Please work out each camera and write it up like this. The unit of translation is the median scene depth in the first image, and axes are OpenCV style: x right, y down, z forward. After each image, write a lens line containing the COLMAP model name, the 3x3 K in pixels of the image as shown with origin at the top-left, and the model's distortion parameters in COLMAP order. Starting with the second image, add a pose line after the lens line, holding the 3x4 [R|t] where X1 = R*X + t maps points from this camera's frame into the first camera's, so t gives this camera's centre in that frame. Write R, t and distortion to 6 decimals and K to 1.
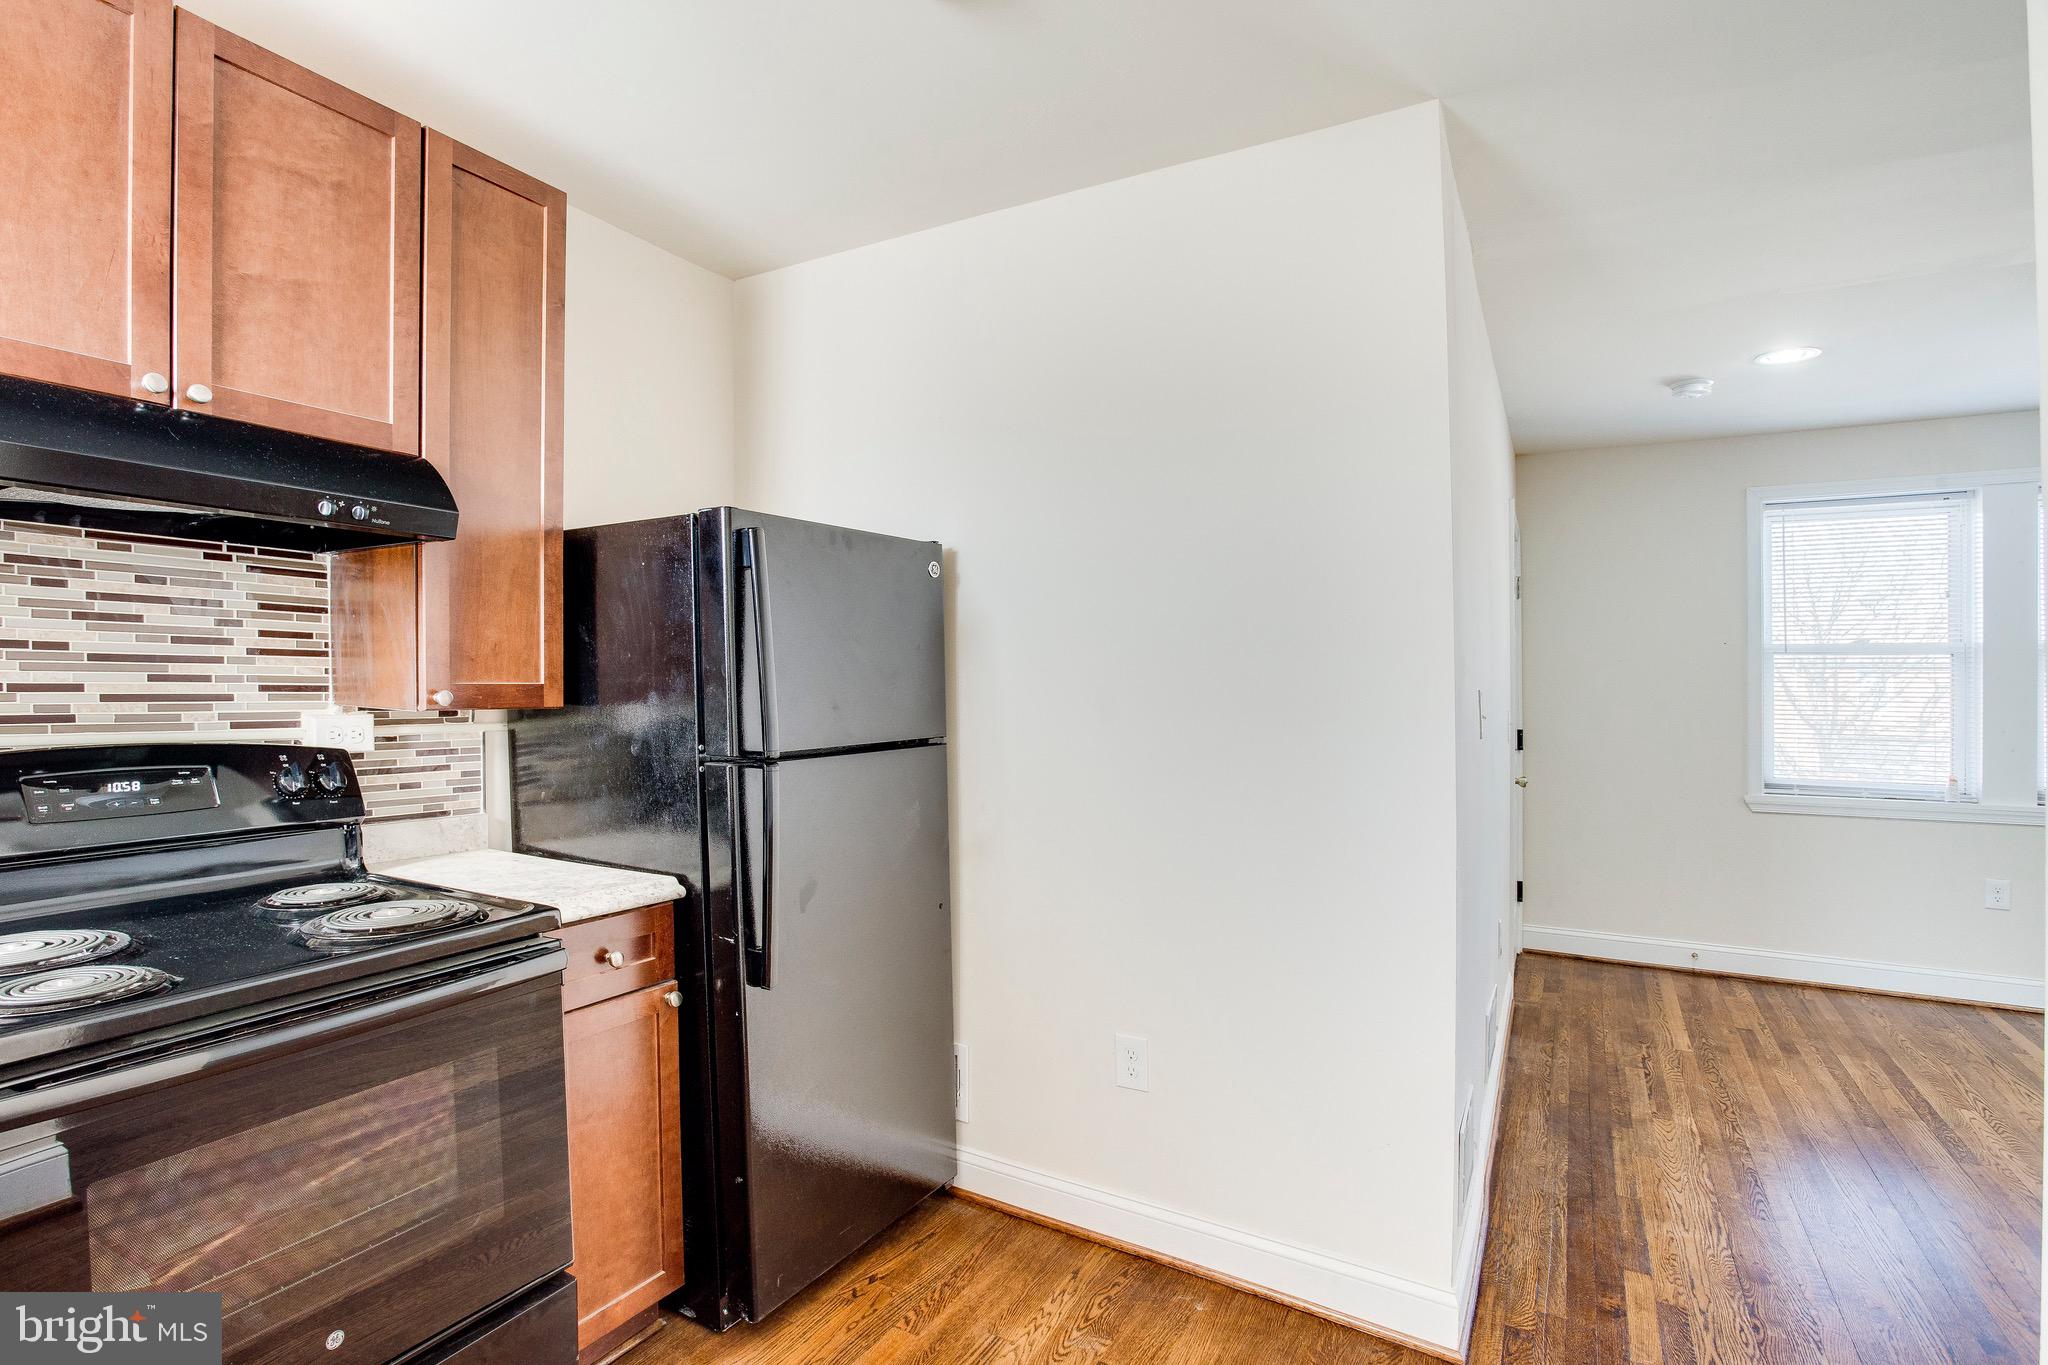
lens RADIAL K [[1001.2, 0, 1015.2], [0, 1001.2, 664.1], [0, 0, 1]] dist [-0.035495, 0.009628]
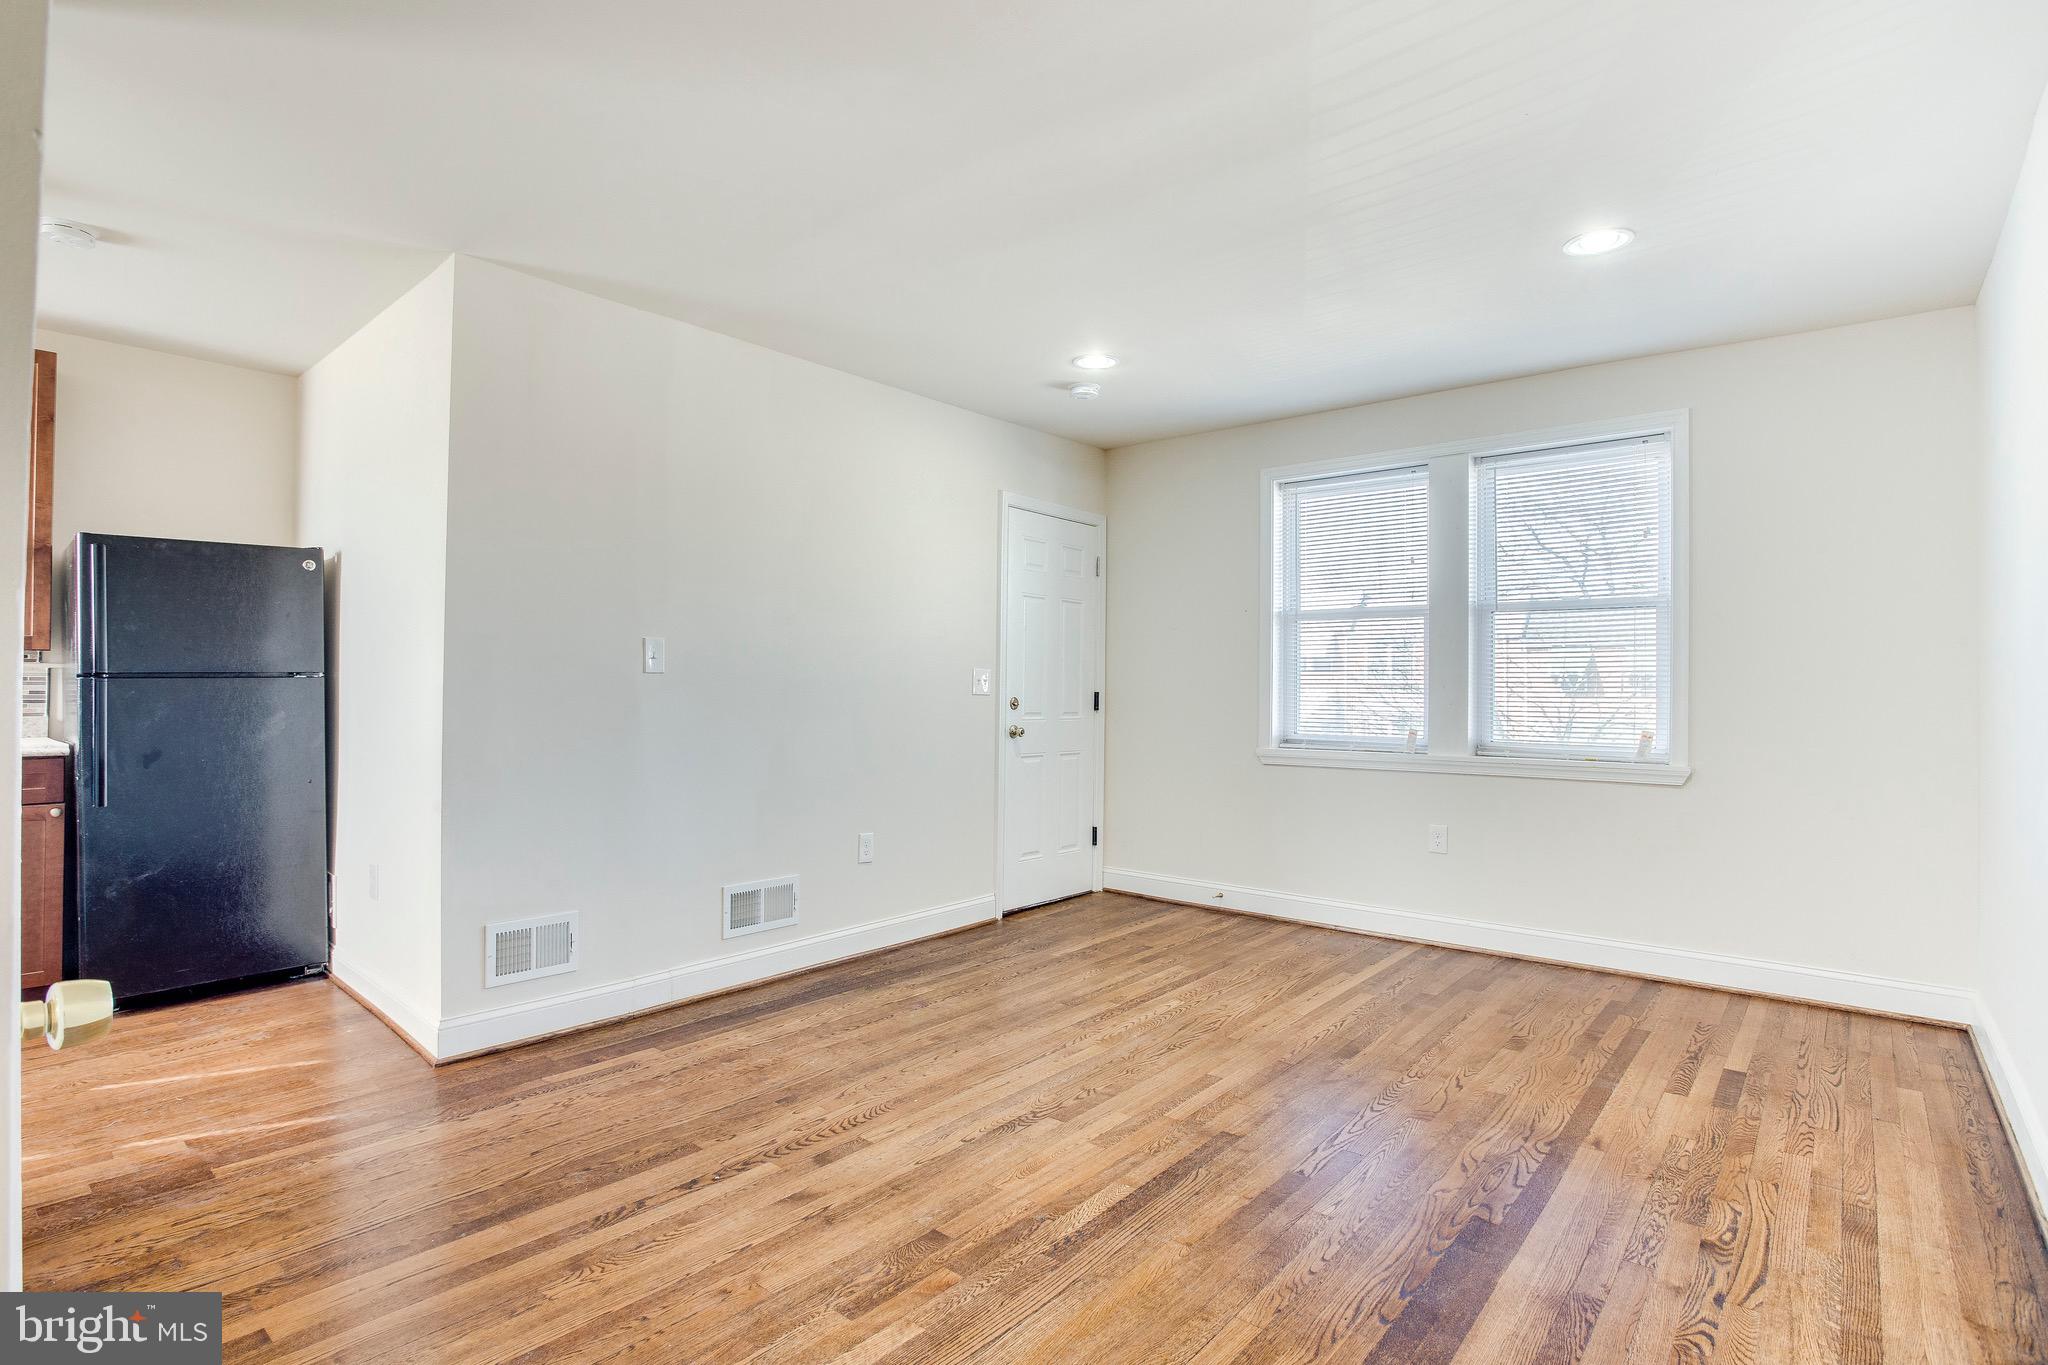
lens RADIAL K [[1005.6, 0, 1012.7], [0, 1005.6, 676.4], [0, 0, 1]] dist [-0.059152, 0.022173]
pose [[0.980399, -0.005866, -0.196936, 0.856509], [0.007921, 0.999922, 0.009648, 0.049995], [0.196864, -0.011018, 0.980369, -0.166621]]
